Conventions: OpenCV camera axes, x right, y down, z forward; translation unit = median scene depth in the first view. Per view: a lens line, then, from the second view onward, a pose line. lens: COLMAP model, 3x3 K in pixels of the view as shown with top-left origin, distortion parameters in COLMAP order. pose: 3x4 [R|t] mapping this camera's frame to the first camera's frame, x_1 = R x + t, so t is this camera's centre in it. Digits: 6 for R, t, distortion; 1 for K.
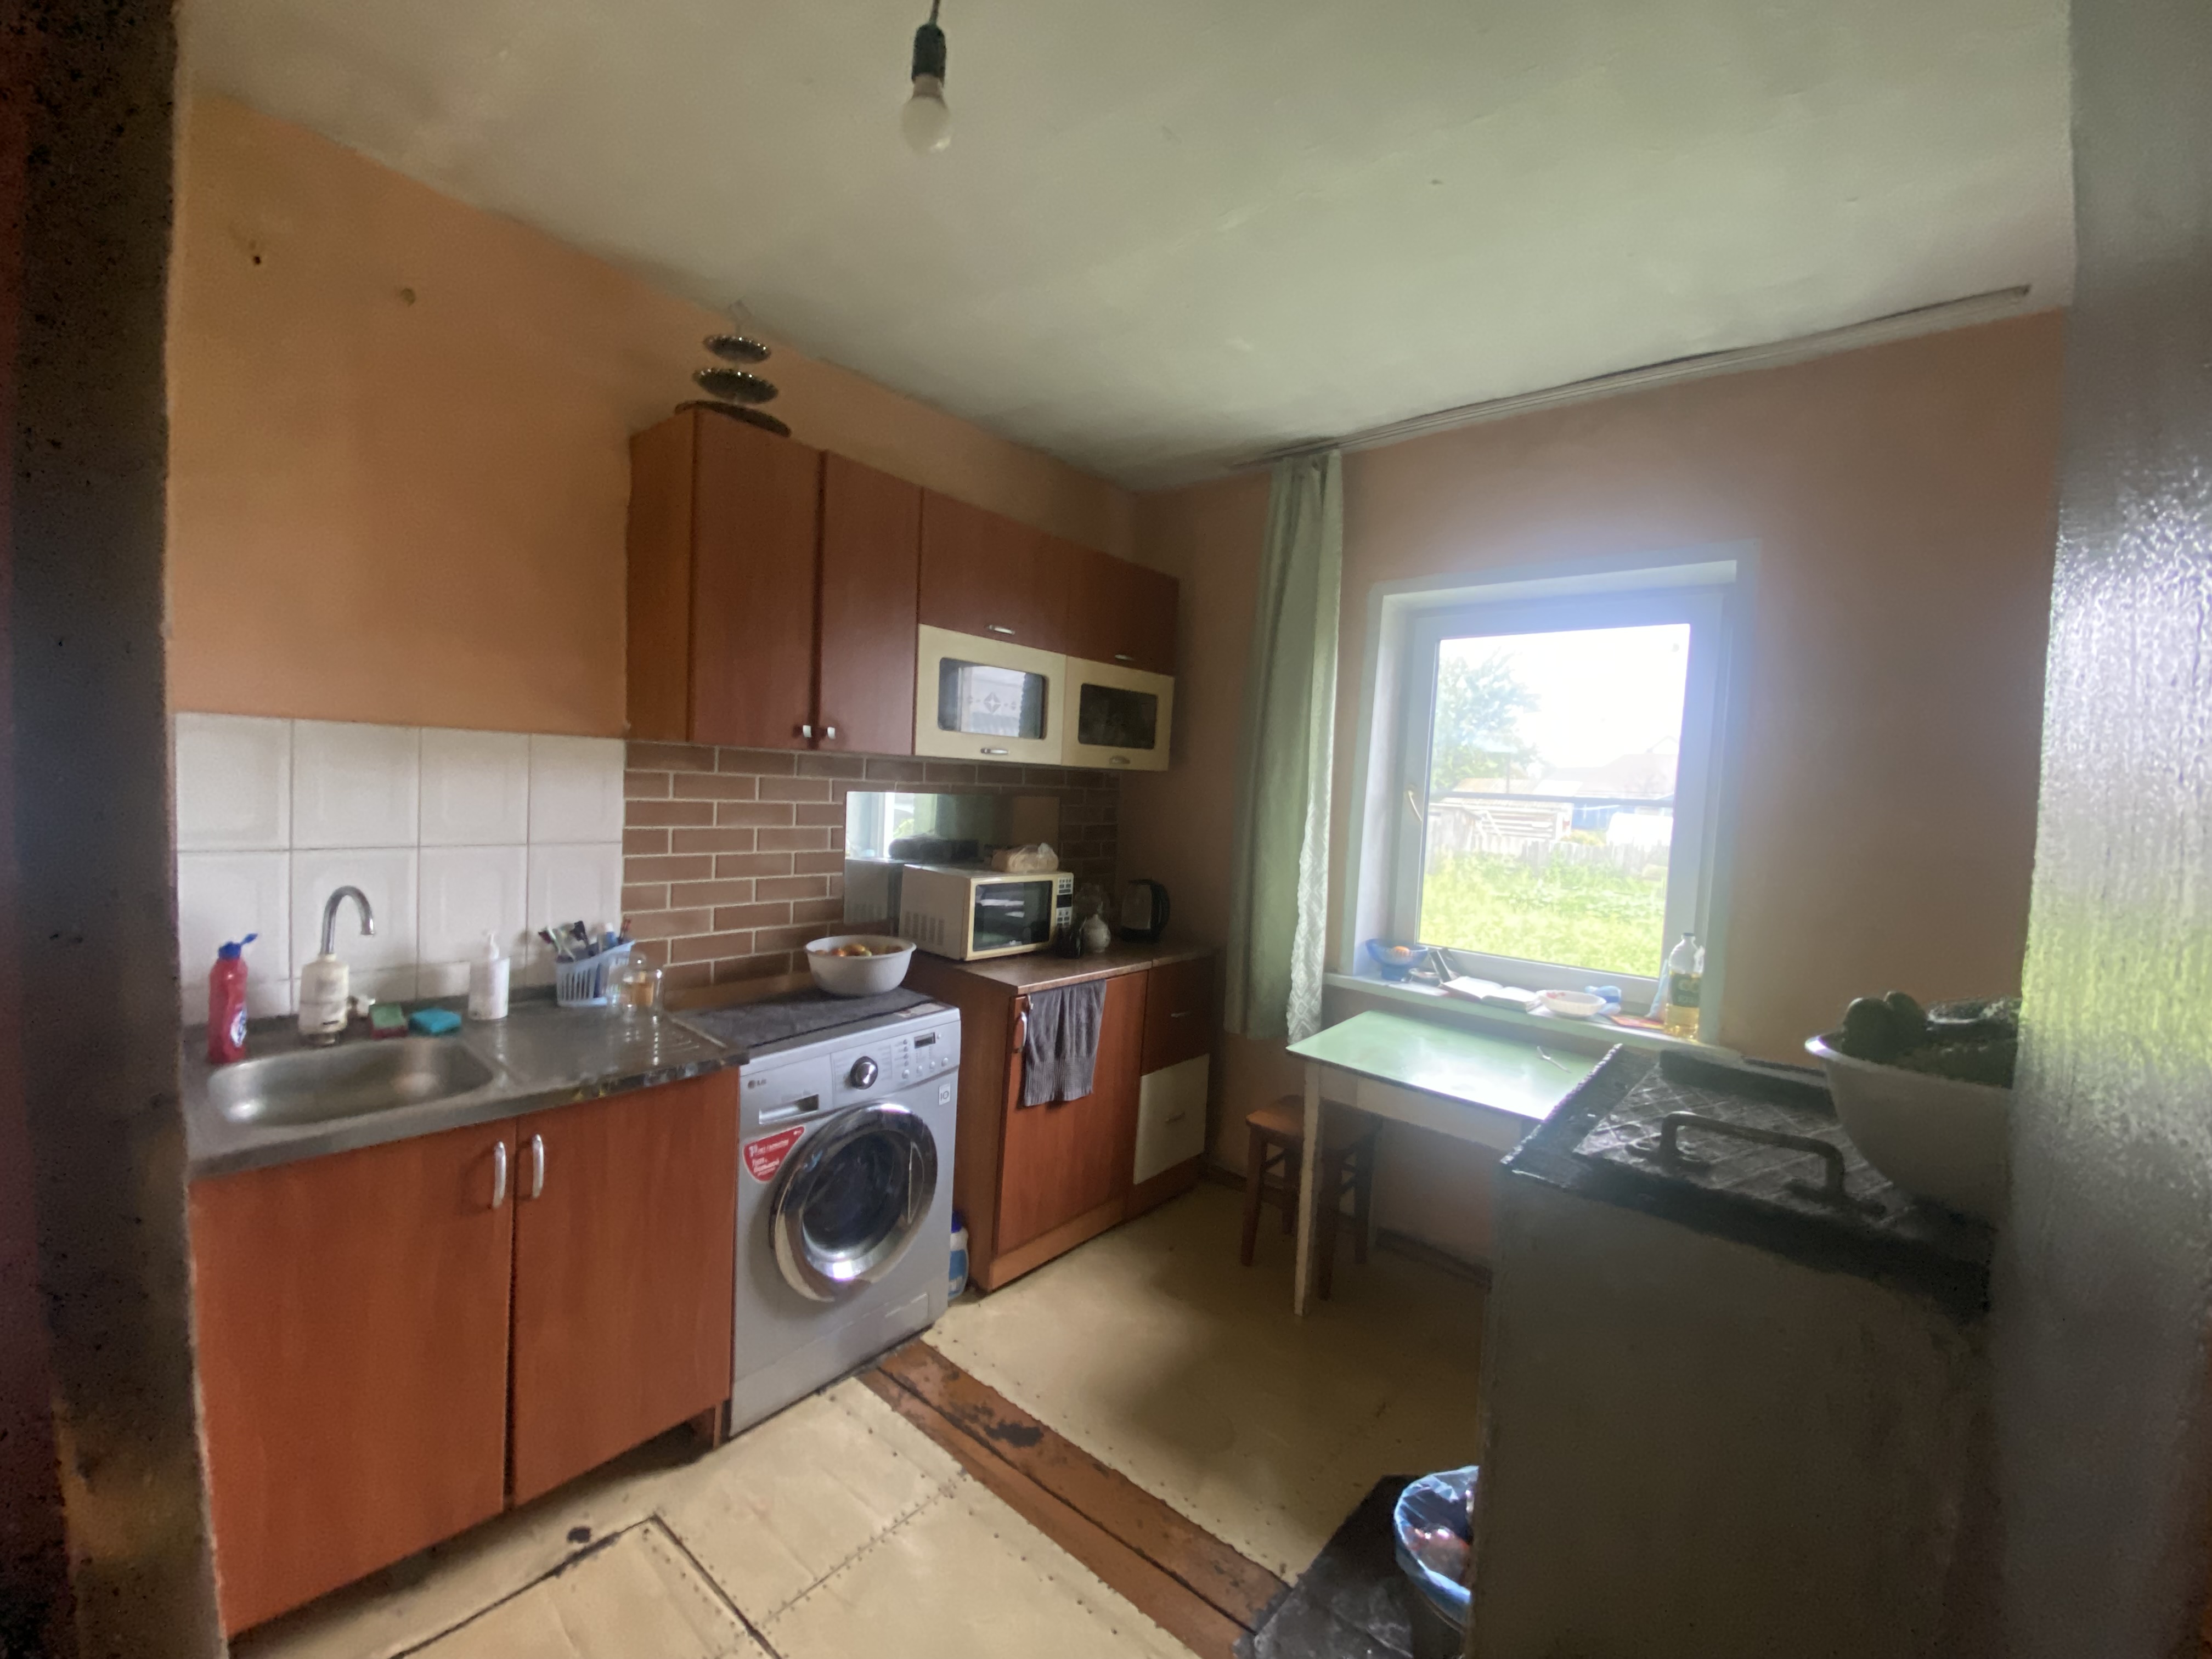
lens RADIAL K [[909.3, 0, 1117.7], [0, 909.3, 818.3], [0, 0, 1]] dist [0.043825, -0.031112]
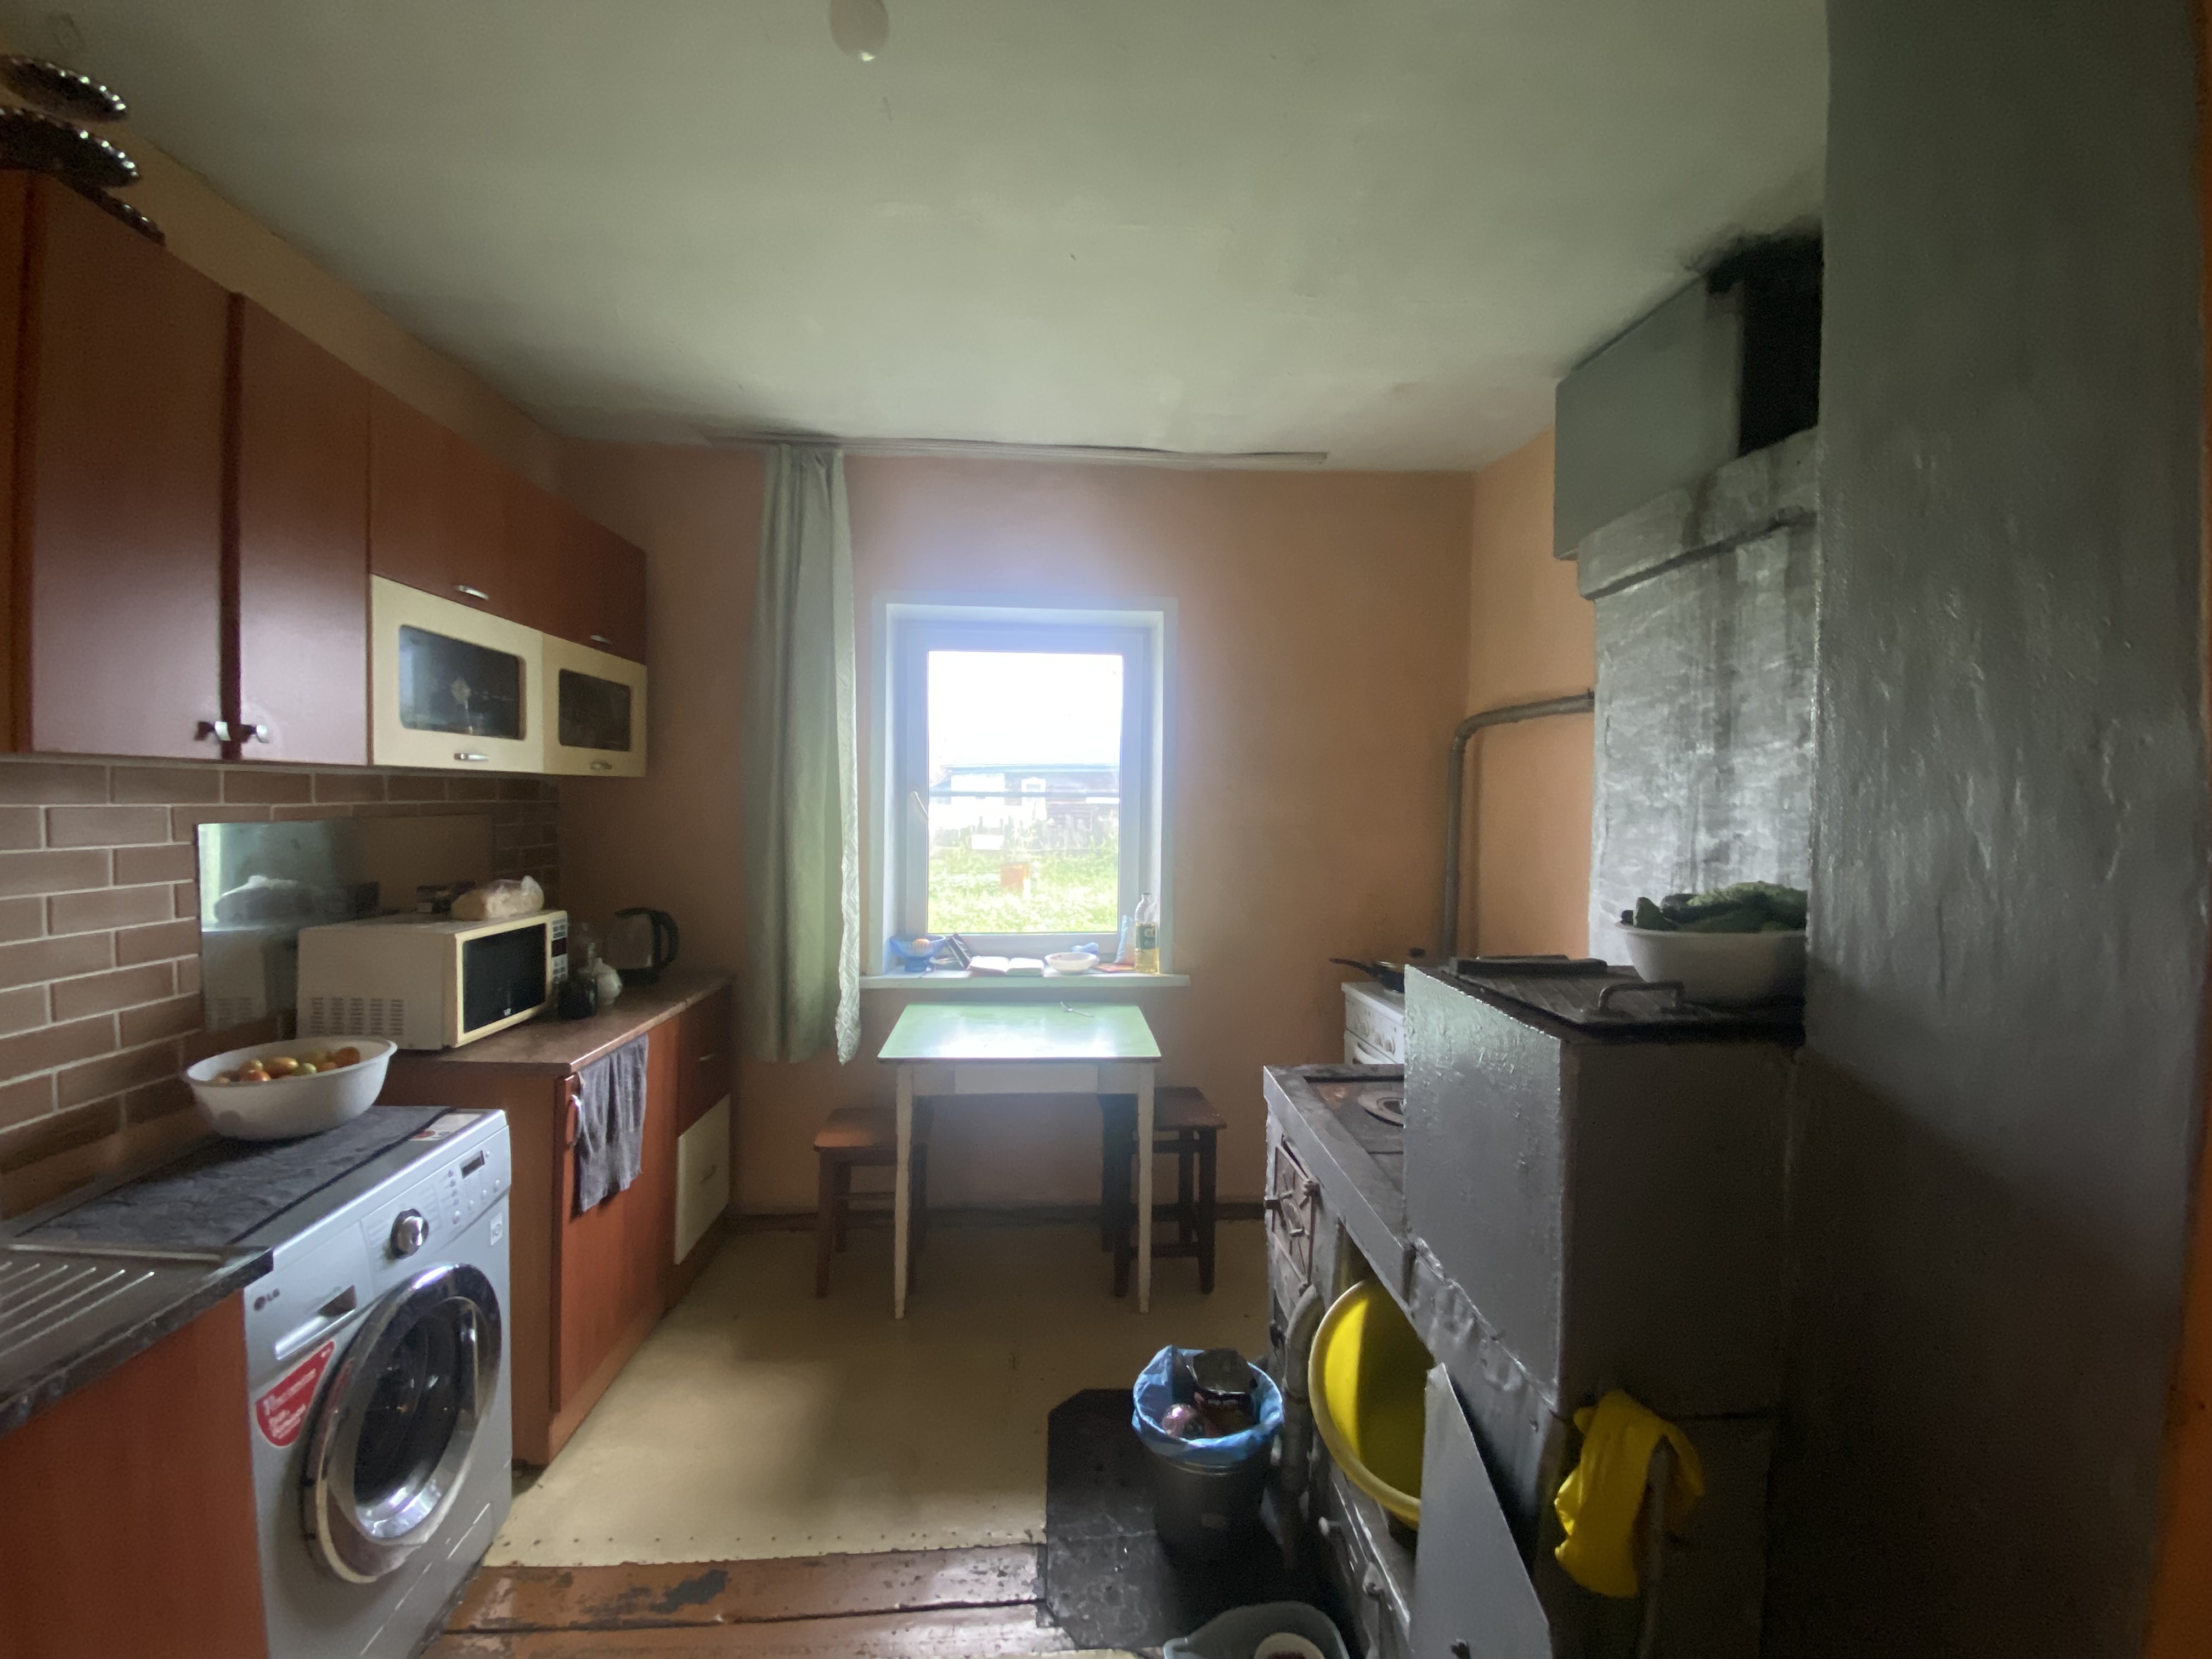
lens RADIAL K [[909.3, 0, 1117.7], [0, 909.3, 818.3], [0, 0, 1]] dist [0.043825, -0.031112]
pose [[0.718406, -0.059404, 0.693083, -0.290072], [0.054655, 0.998087, 0.028895, -0.018184], [-0.693474, 0.017122, 0.720278, 0.105670]]
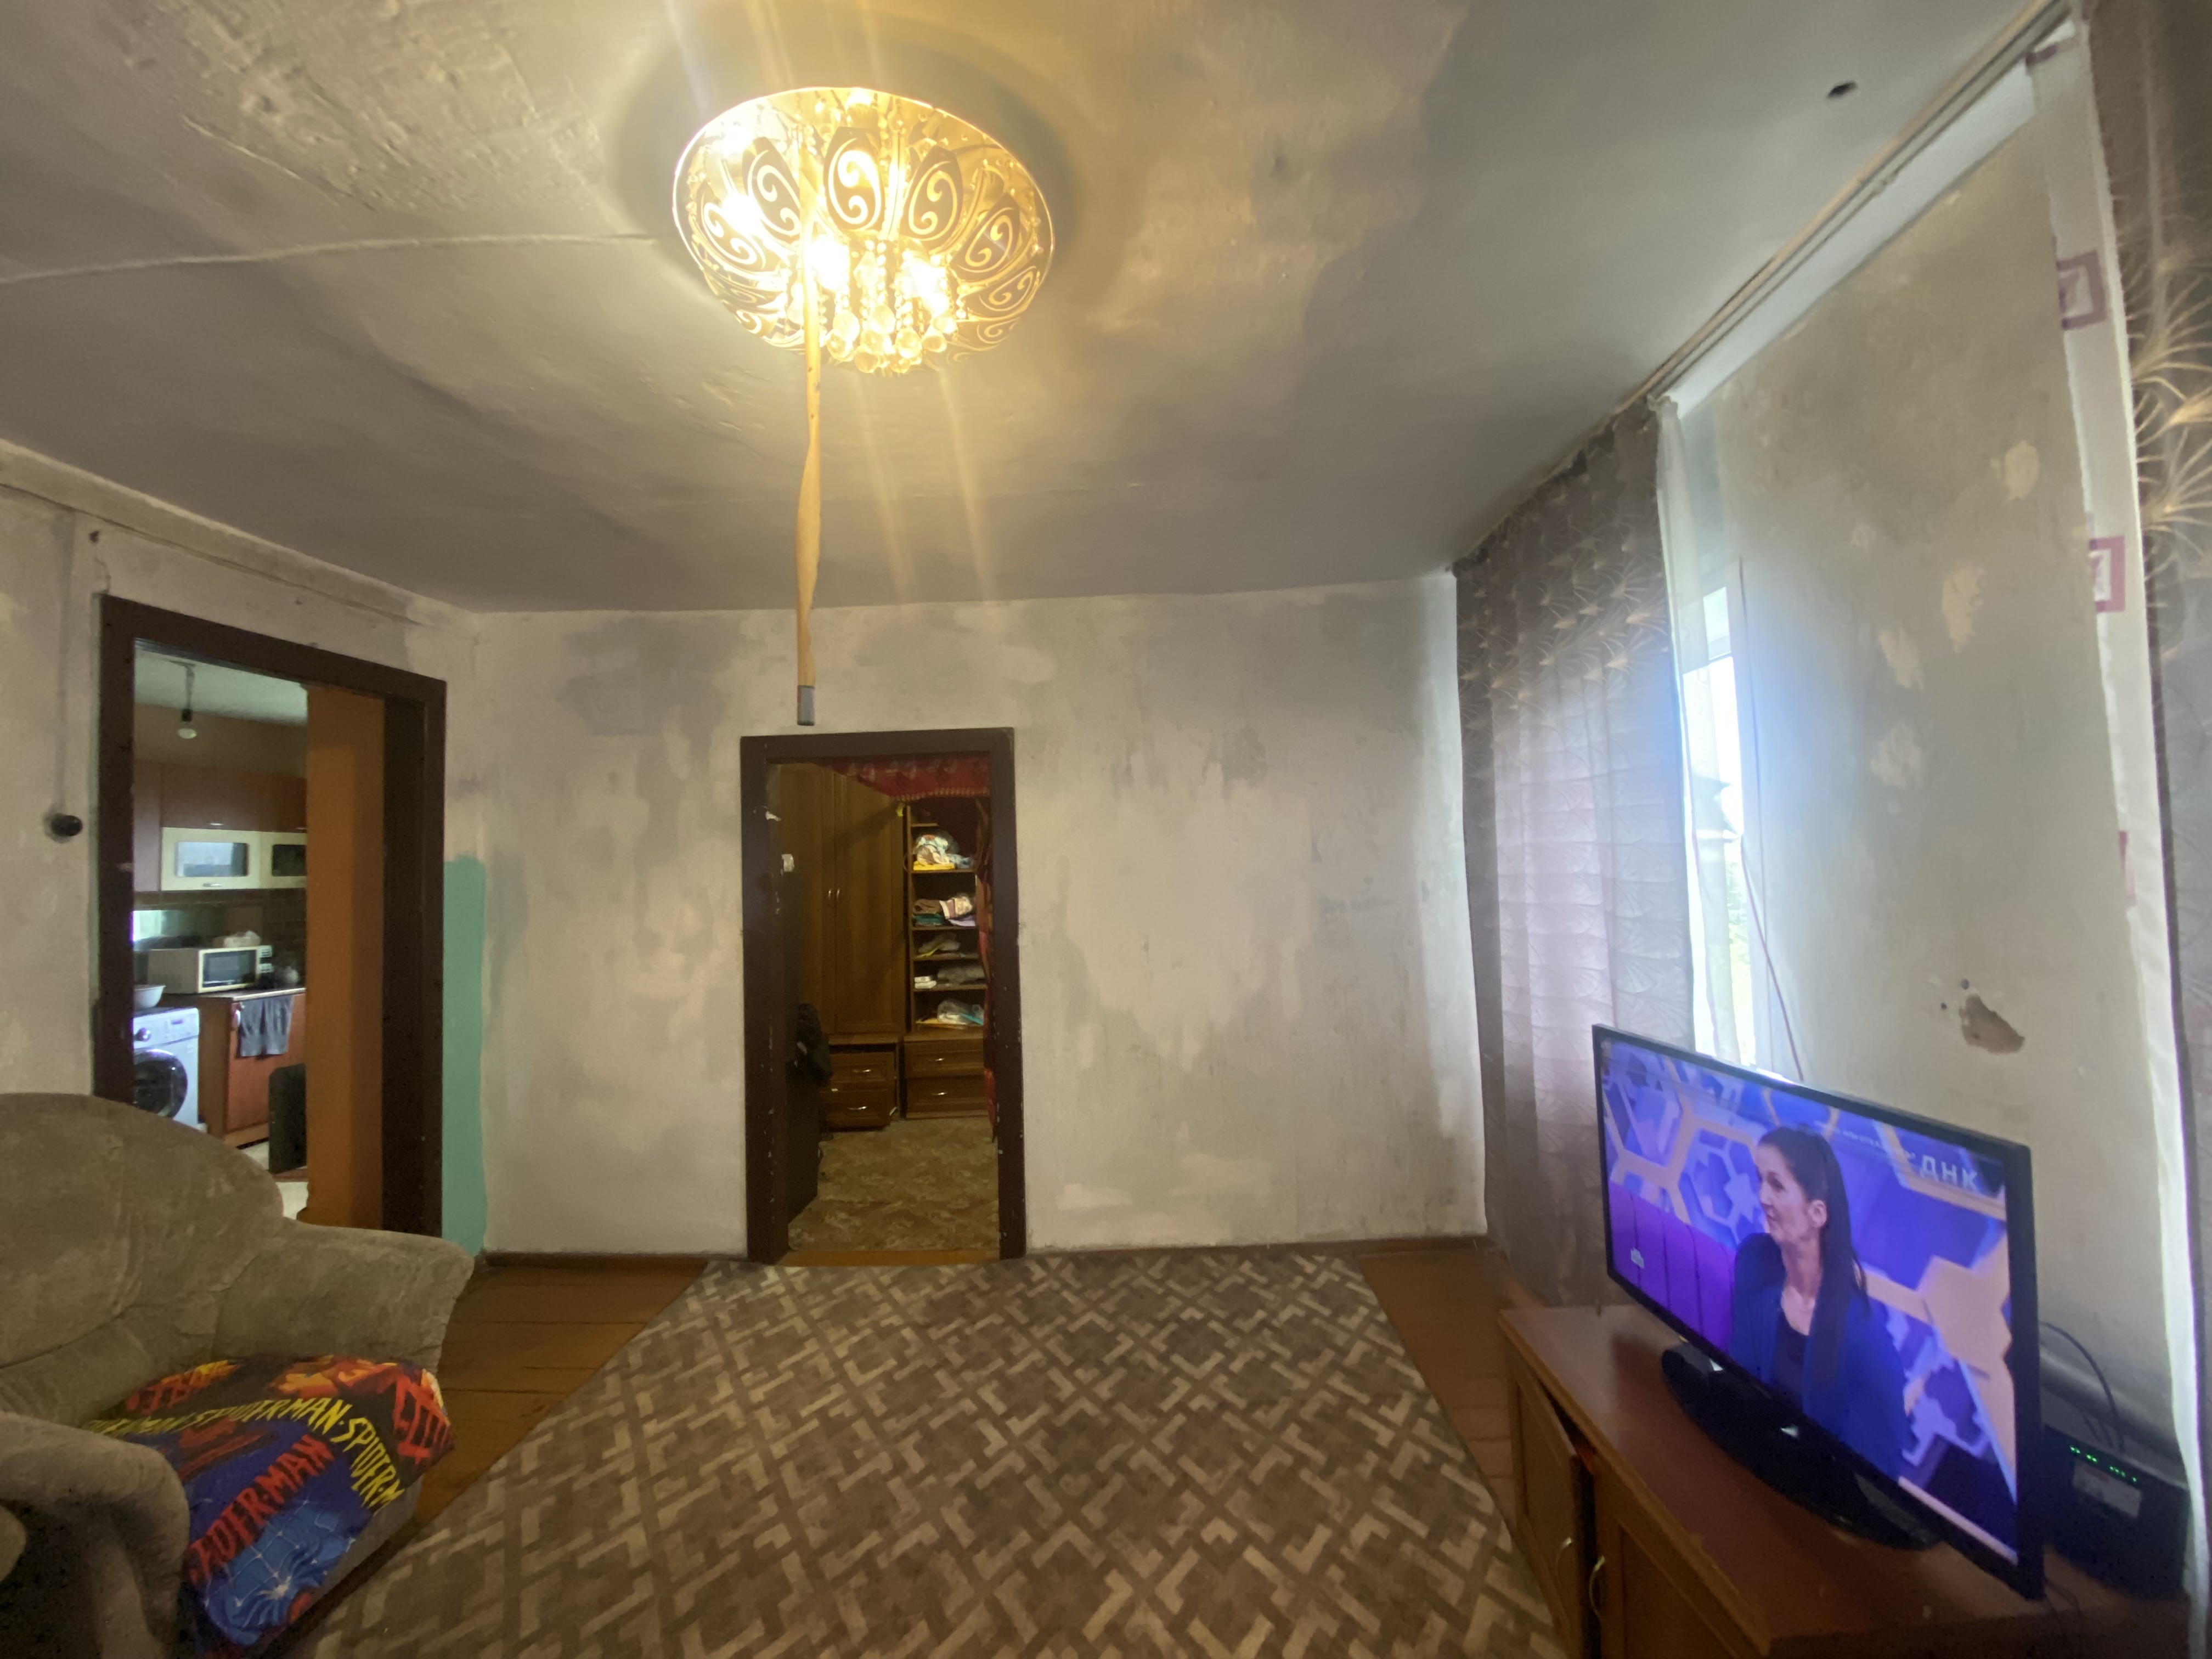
lens RADIAL K [[909.3, 0, 1117.7], [0, 909.3, 818.3], [0, 0, 1]] dist [0.043825, -0.031112]
pose [[0.790252, -0.041446, 0.611379, 0.204913], [0.096028, 0.993759, -0.056754, 0.087867], [-0.605212, 0.103559, 0.789300, -1.825025]]
